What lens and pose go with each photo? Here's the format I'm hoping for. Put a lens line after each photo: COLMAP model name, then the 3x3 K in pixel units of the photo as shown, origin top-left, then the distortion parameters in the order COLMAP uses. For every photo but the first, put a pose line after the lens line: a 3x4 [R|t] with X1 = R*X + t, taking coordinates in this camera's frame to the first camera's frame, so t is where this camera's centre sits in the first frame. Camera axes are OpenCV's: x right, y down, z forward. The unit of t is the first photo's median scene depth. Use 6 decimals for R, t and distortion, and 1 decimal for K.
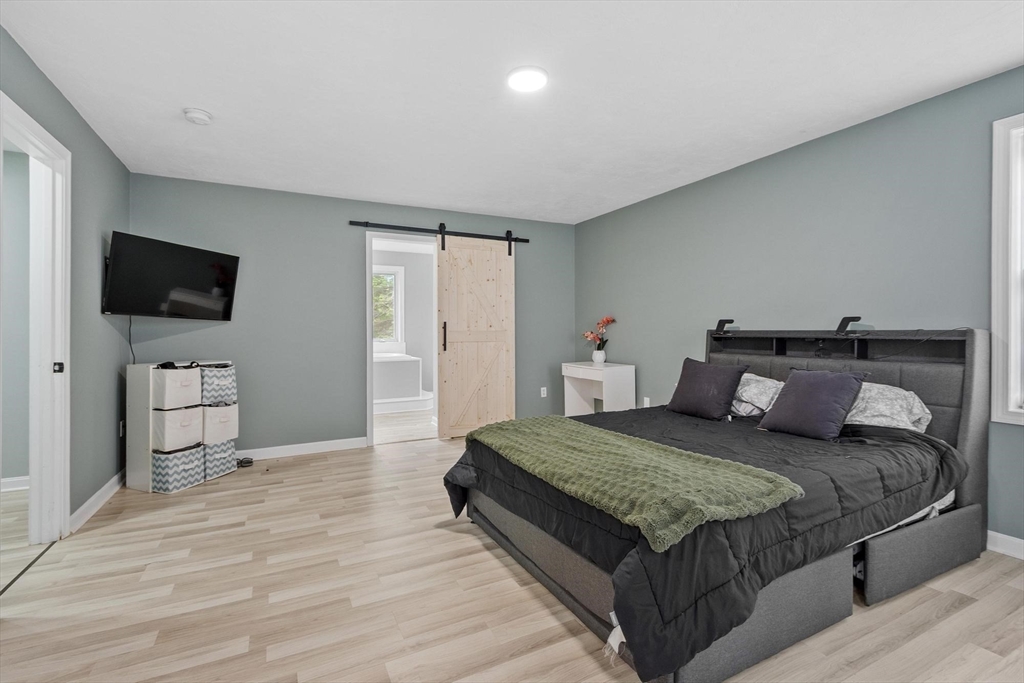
lens RADIAL K [[457.1, 0, 506.1], [0, 457.1, 334.0], [0, 0, 1]] dist [-0.001578, -0.000295]
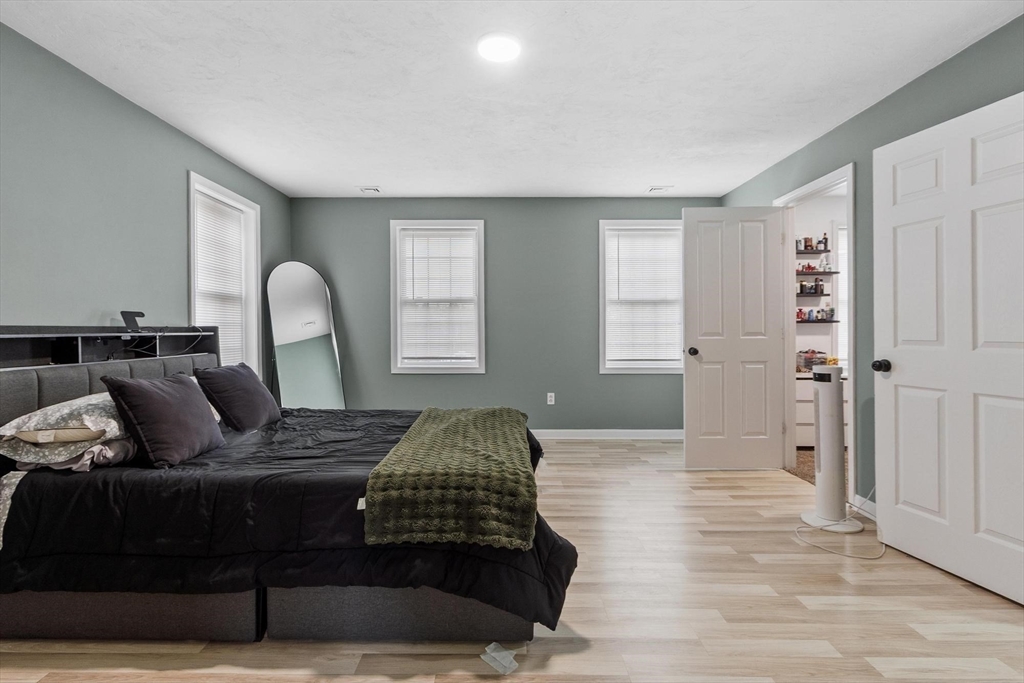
lens RADIAL K [[457.1, 0, 506.1], [0, 457.1, 334.0], [0, 0, 1]] dist [-0.001578, -0.000295]
pose [[-0.881114, -0.004260, 0.472884, -0.469045], [0.000384, 0.999953, 0.009722, -0.004573], [-0.472903, 0.008748, -0.881071, 2.156702]]
